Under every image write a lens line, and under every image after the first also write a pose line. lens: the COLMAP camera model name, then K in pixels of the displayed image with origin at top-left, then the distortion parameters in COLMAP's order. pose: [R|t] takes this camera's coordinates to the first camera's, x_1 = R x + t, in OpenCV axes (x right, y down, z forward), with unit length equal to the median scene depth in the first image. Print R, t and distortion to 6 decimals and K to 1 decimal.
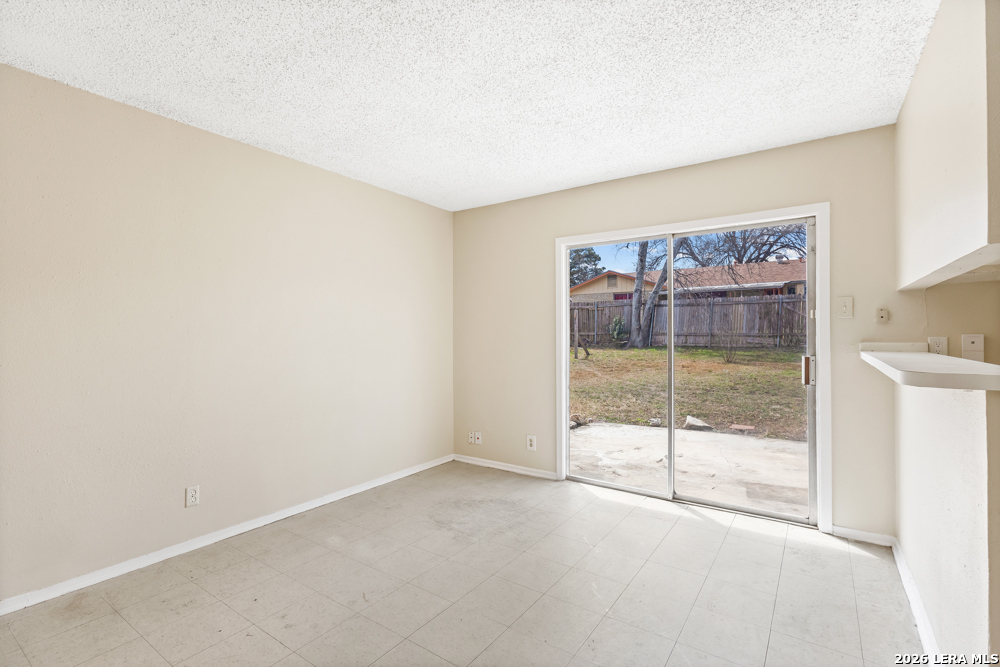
lens RADIAL K [[462.2, 0, 498.3], [0, 462.2, 331.4], [0, 0, 1]] dist [-0.000658, 0.001117]
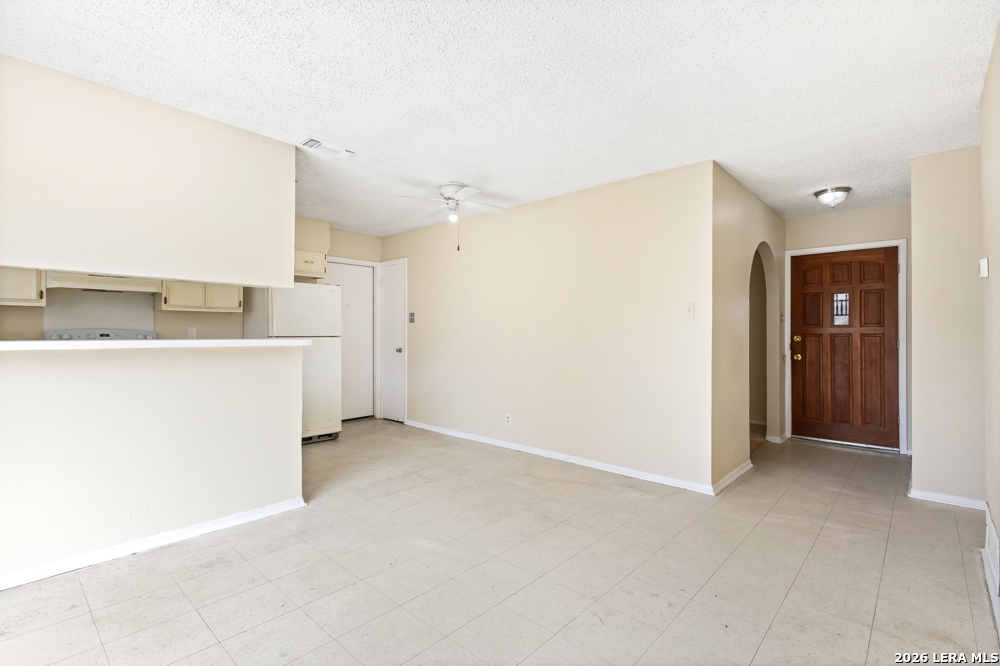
lens RADIAL K [[456.0, 0, 497.8], [0, 456.0, 330.2], [0, 0, 1]] dist [0.000332, 0.000052]
pose [[-0.990361, 0.000102, 0.138508, -0.157861], [-0.001443, 0.999938, -0.011051, 0.028018], [-0.138501, -0.011144, -0.990300, 1.363723]]
